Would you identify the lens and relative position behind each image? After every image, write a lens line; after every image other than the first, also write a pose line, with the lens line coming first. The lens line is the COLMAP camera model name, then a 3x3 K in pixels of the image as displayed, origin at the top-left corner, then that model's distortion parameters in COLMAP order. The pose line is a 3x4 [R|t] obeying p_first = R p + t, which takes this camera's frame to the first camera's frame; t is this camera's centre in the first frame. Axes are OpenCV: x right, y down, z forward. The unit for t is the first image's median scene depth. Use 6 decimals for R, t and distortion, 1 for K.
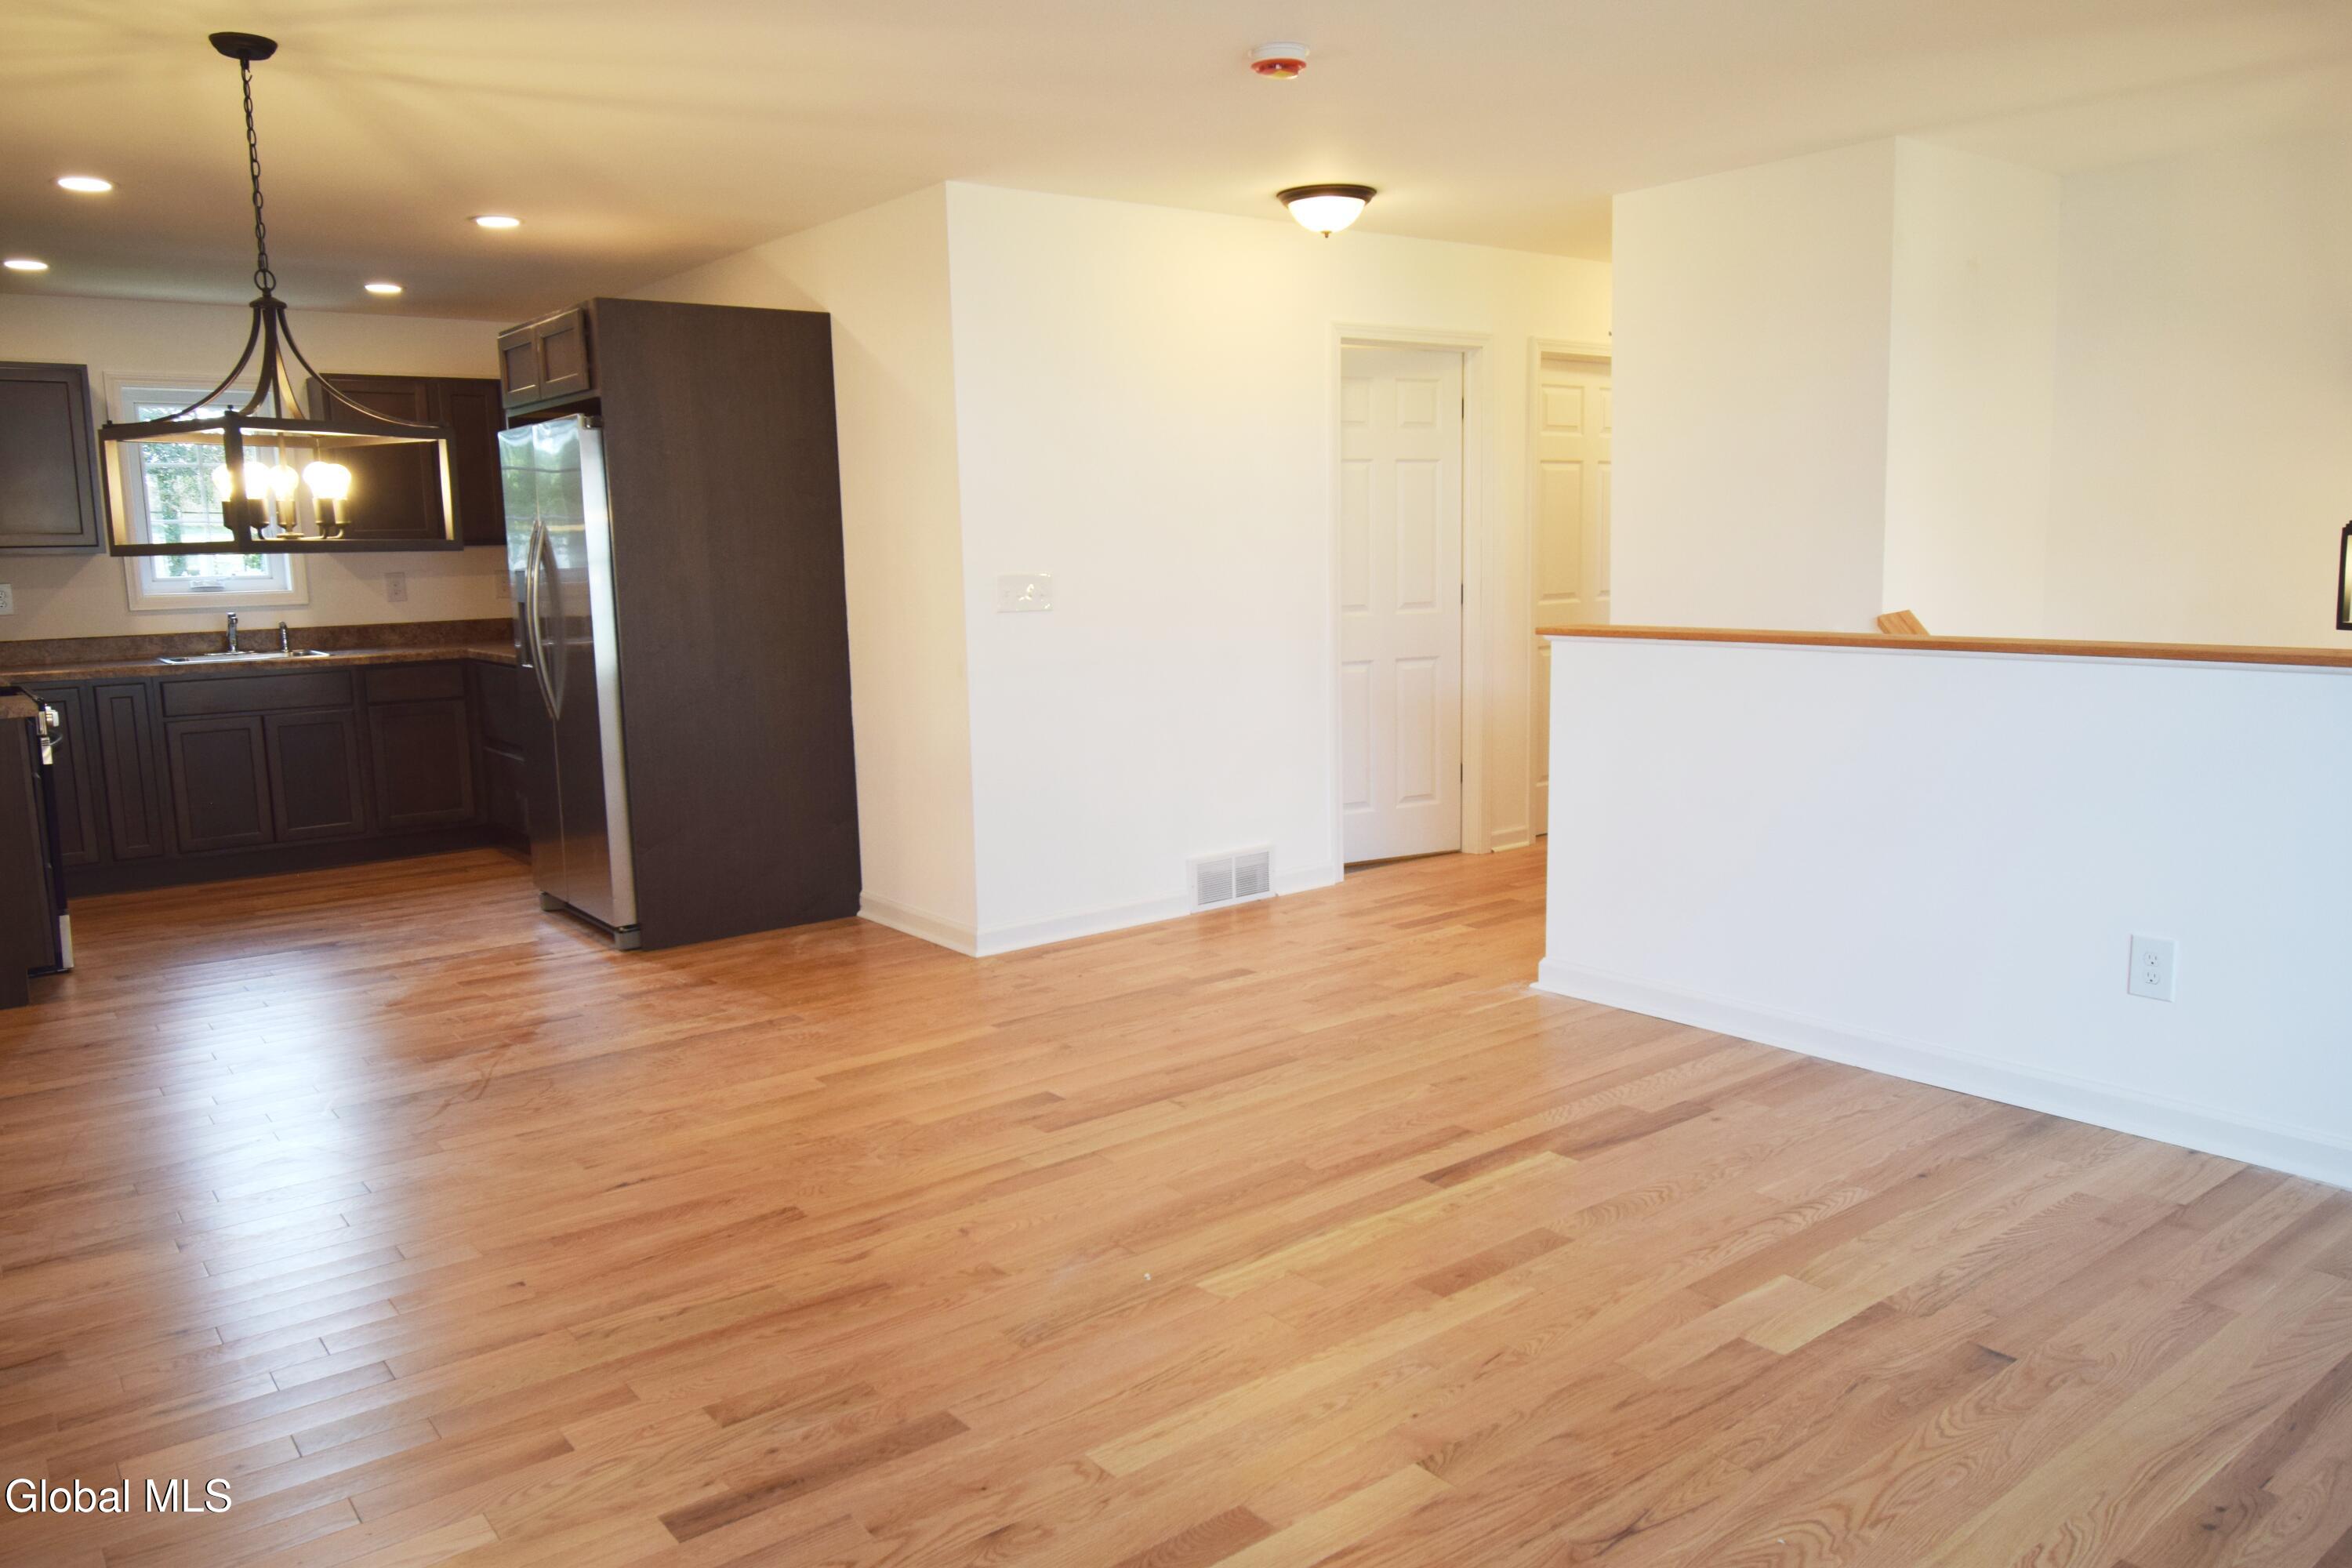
lens RADIAL K [[1663.4, 0, 1176.0], [0, 1663.4, 784.0], [0, 0, 1]] dist [0.001414, -0.007047]
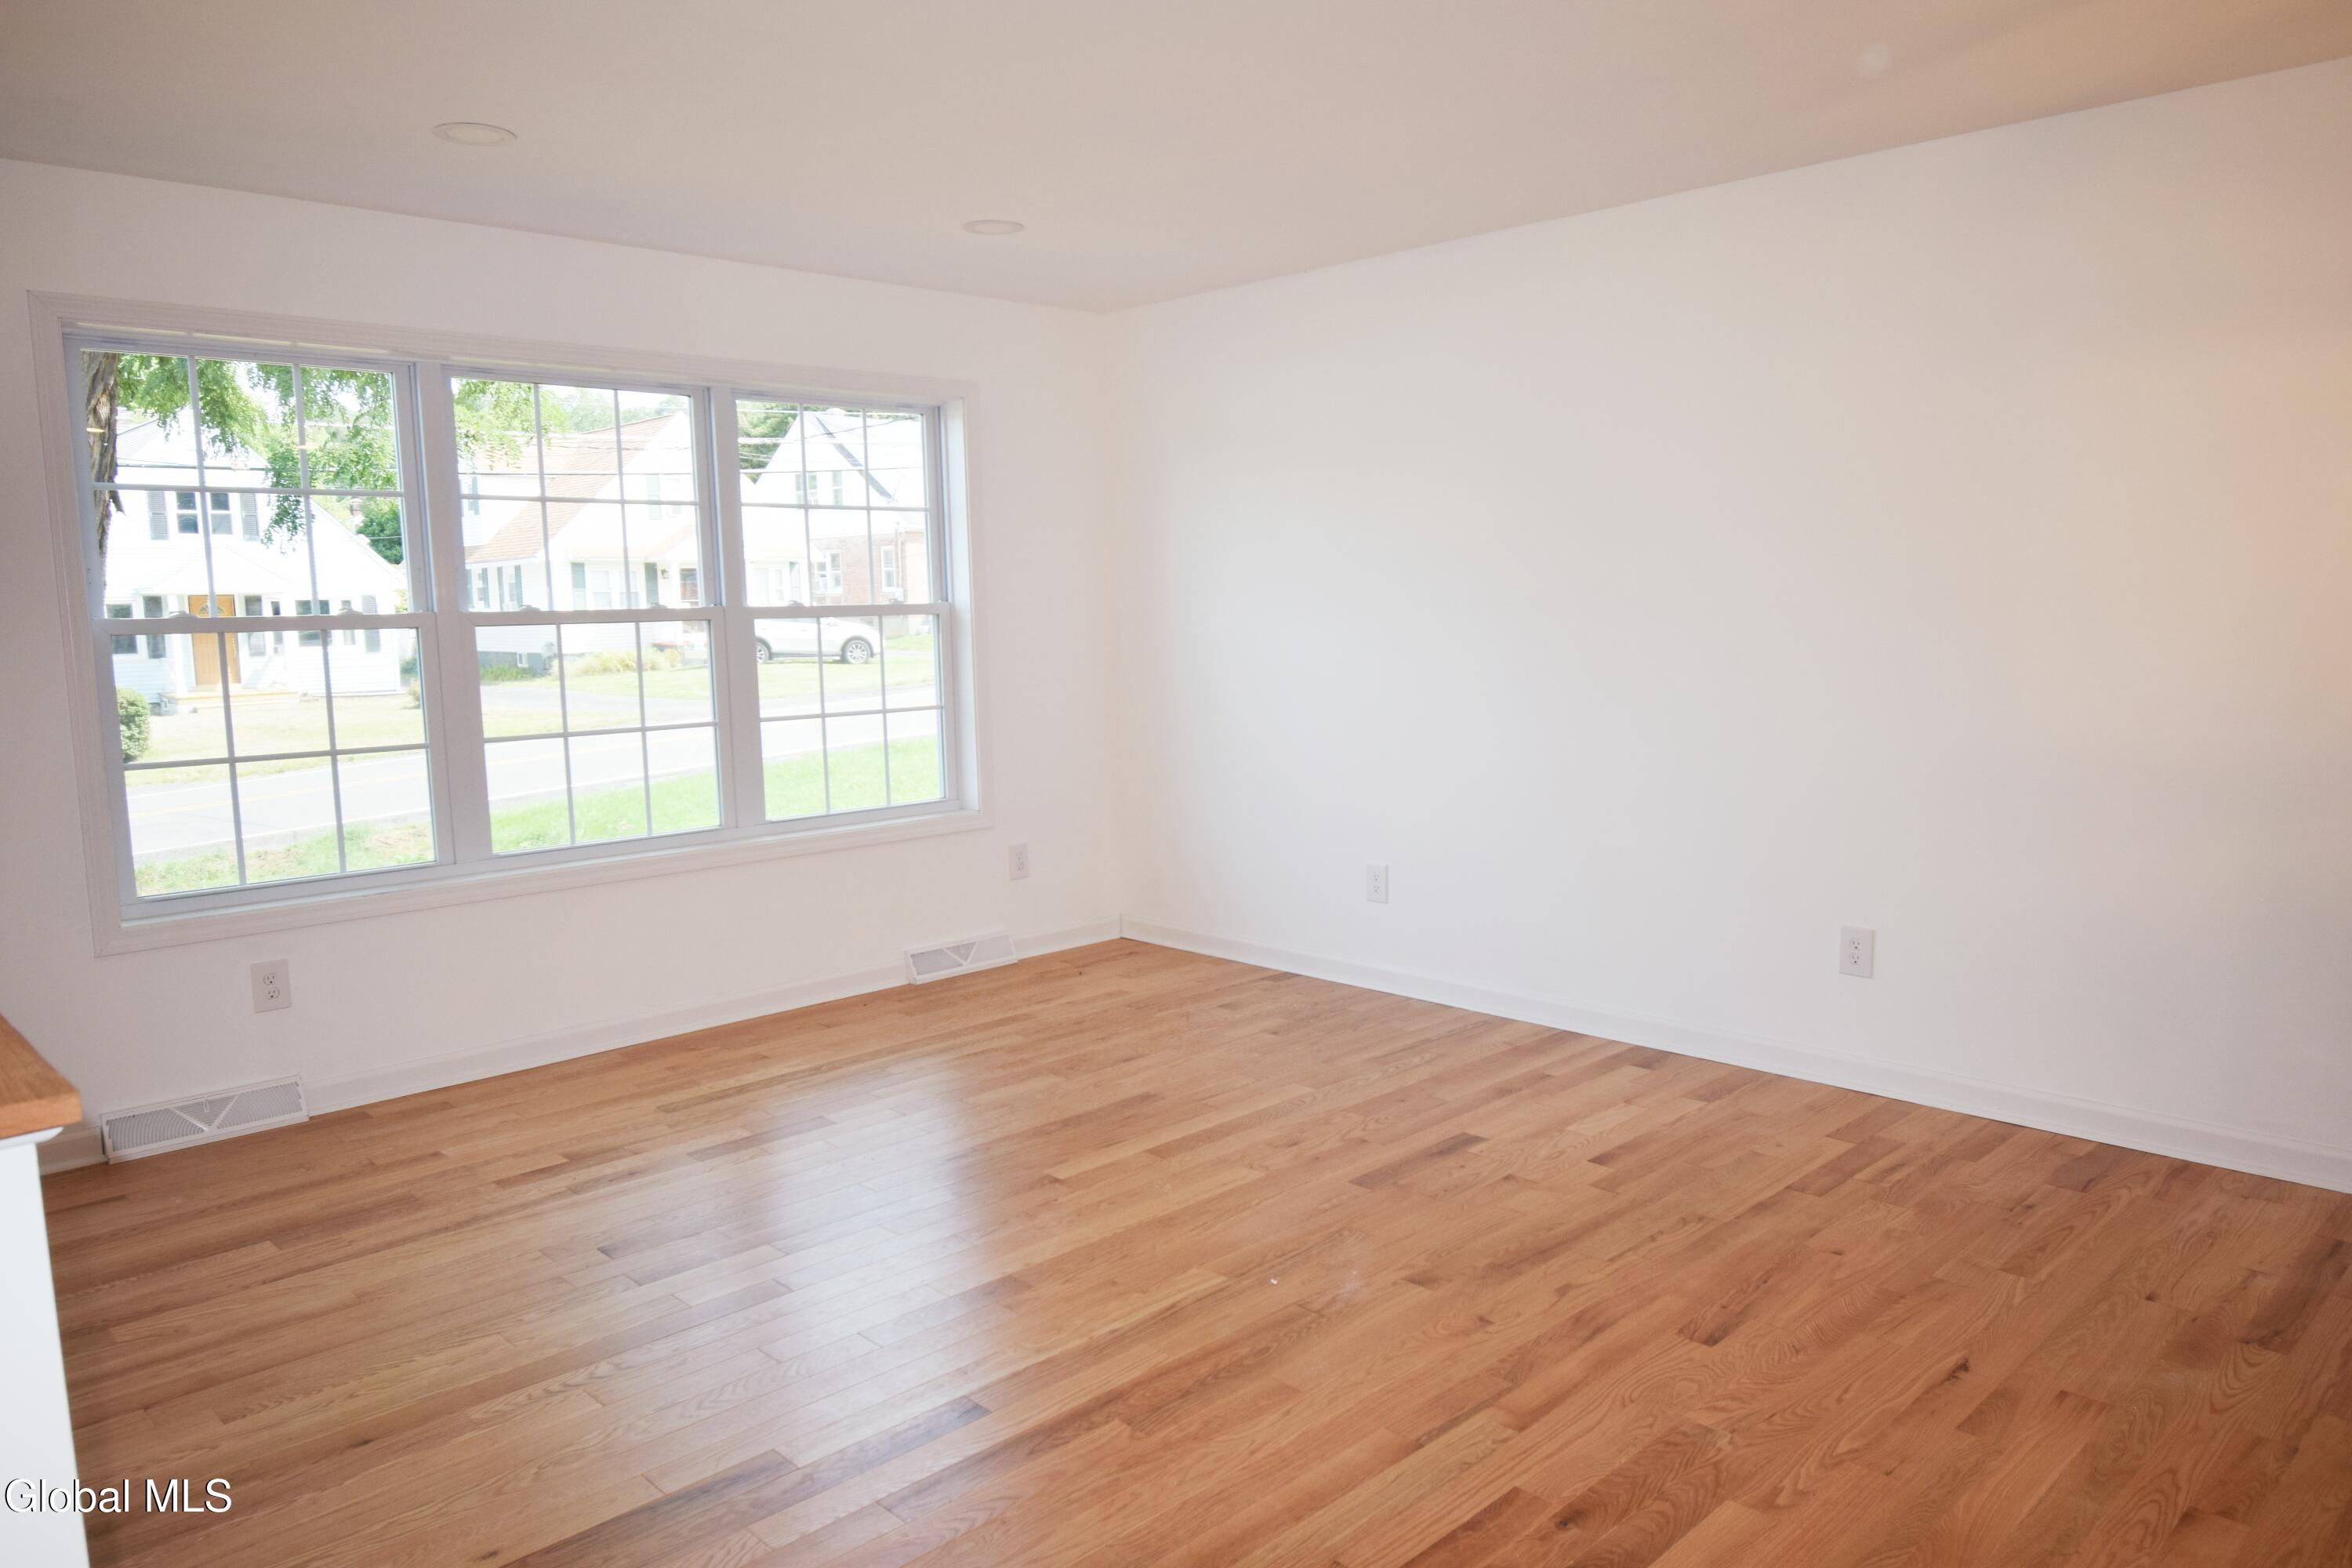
lens RADIAL K [[1571.6, 0, 1176.0], [0, 1571.6, 784.0], [0, 0, 1]] dist [-0.004324, -0.004243]
pose [[-0.993187, 0.058650, -0.100695, 0.082221], [0.030497, 0.964814, 0.261158, -0.183185], [0.112469, 0.256308, -0.960030, 1.192265]]
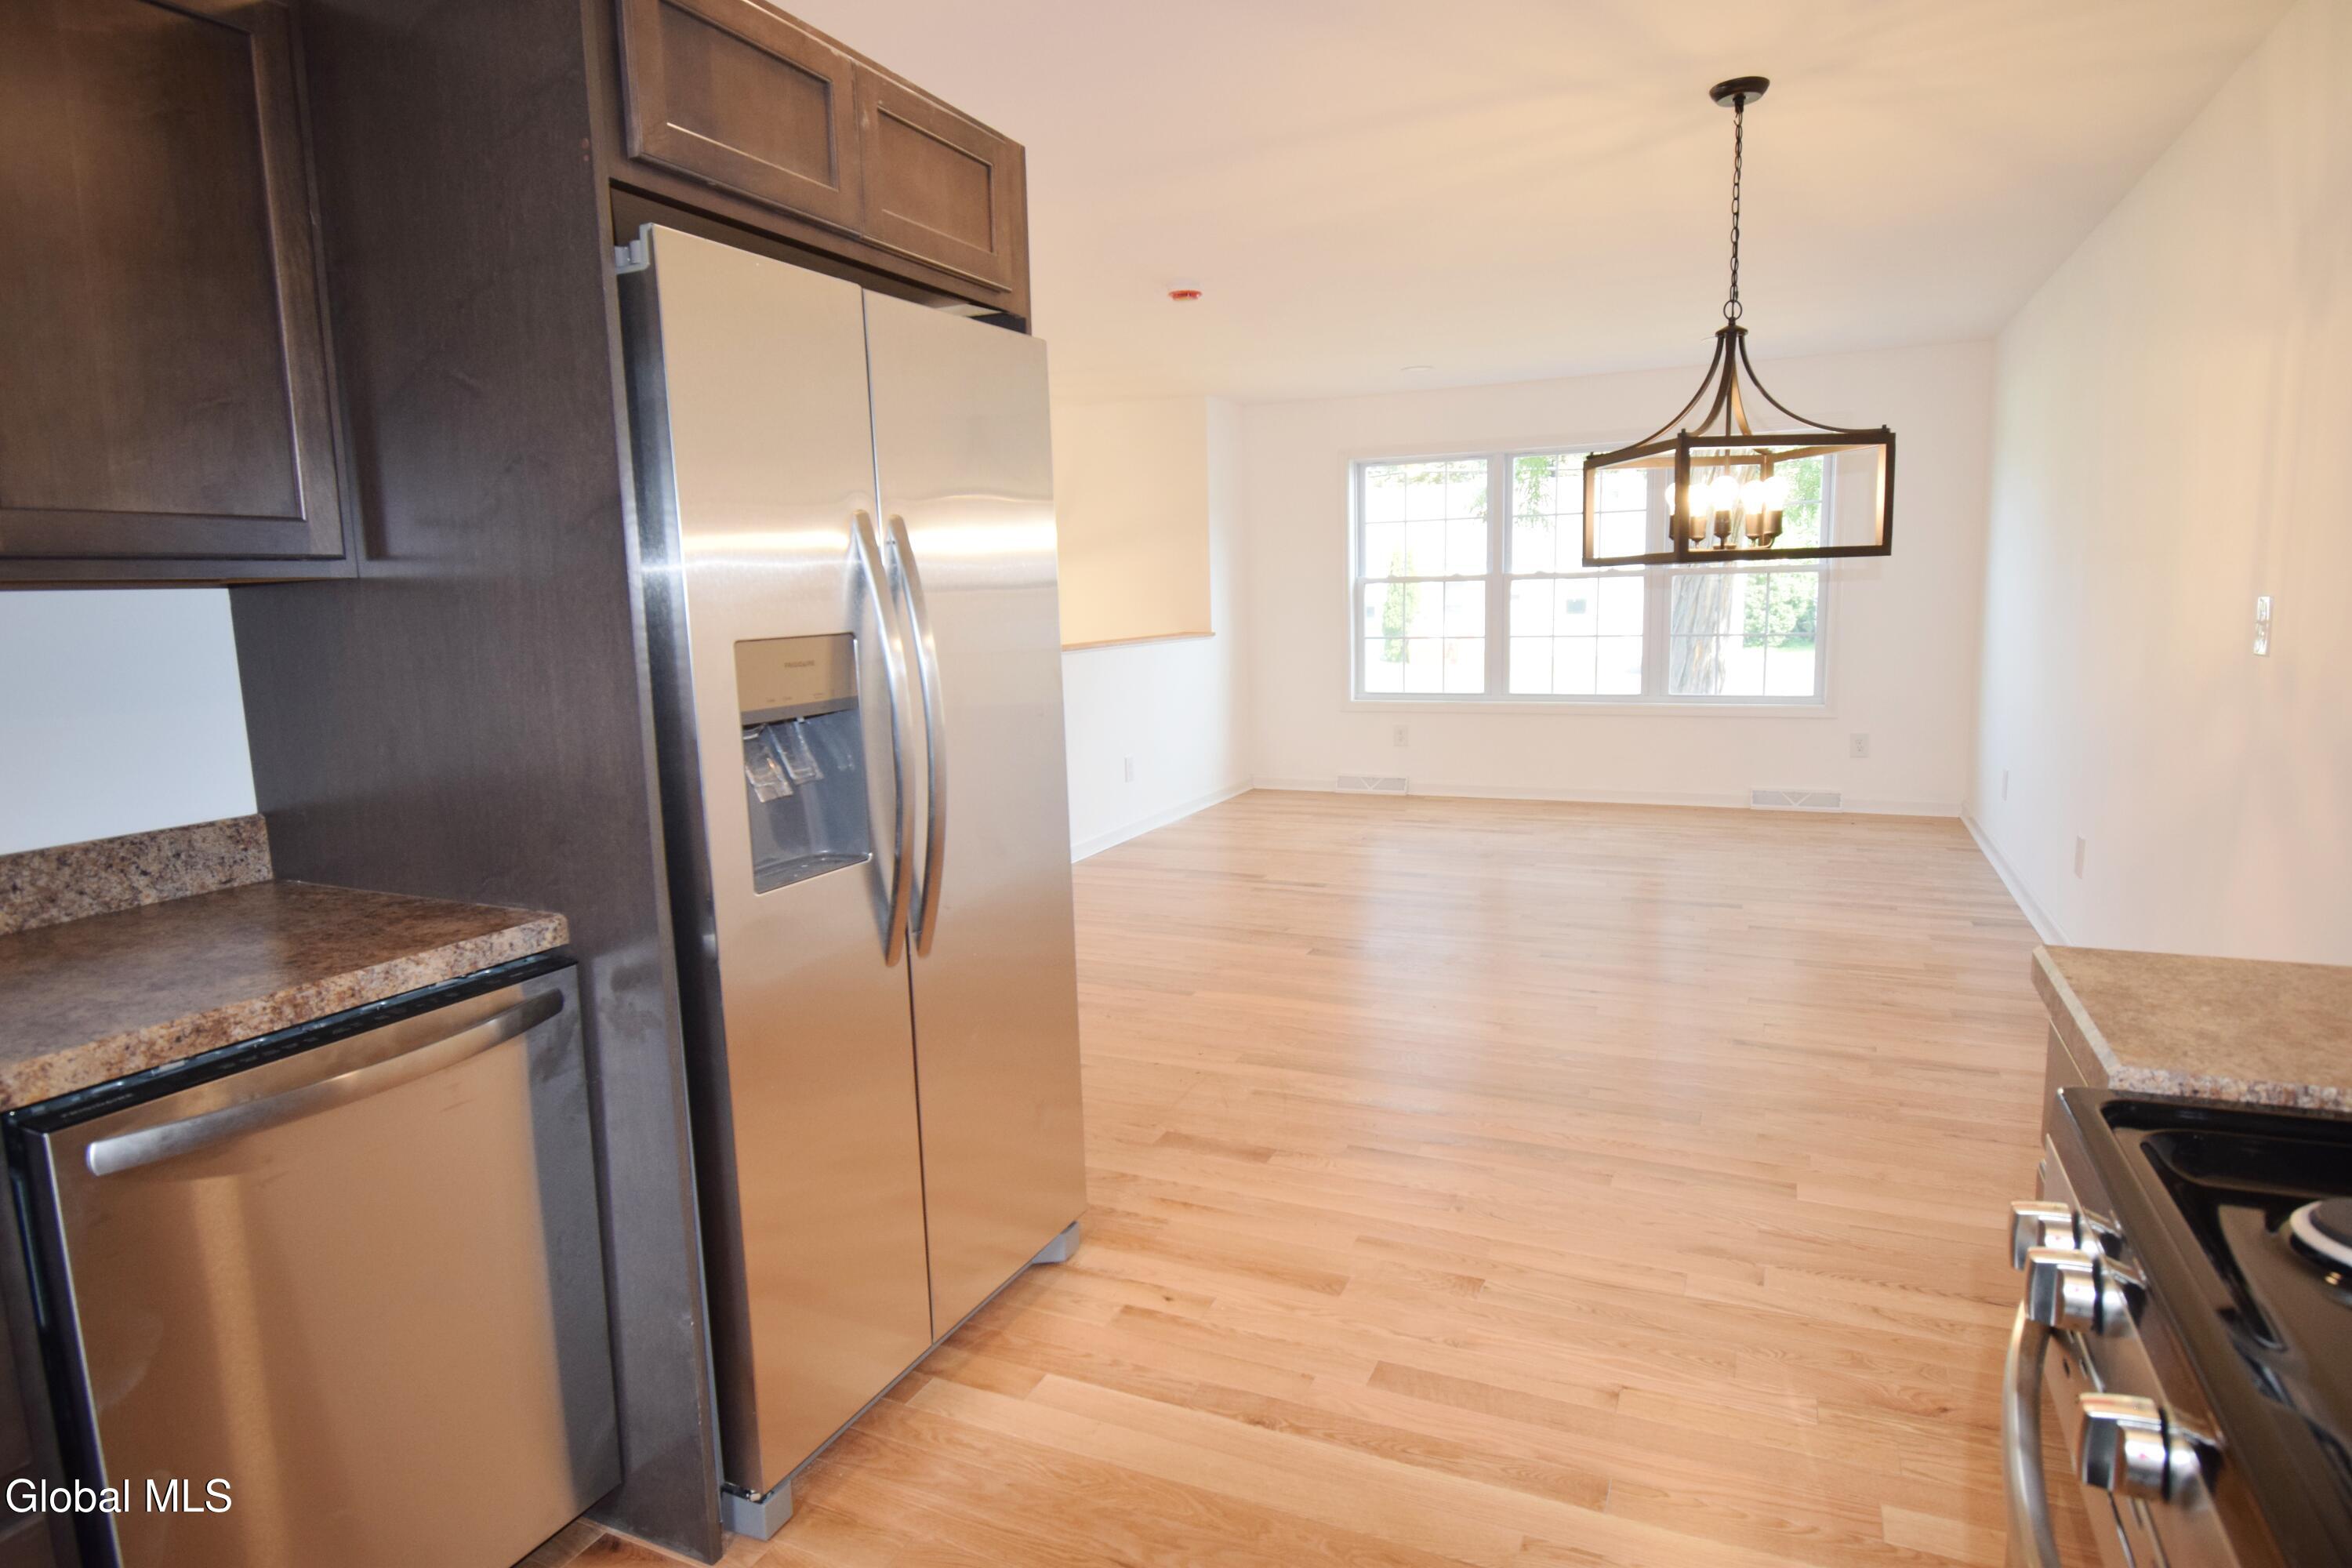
lens RADIAL K [[1300.8, 0, 1176.0], [0, 1300.8, 784.0], [0, 0, 1]] dist [-0.003727, -0.042503]
pose [[-0.459574, -0.089876, 0.883580, -0.870178], [0.168416, 0.967997, 0.186061, -0.166195], [-0.872025, 0.234318, -0.429730, 1.316786]]
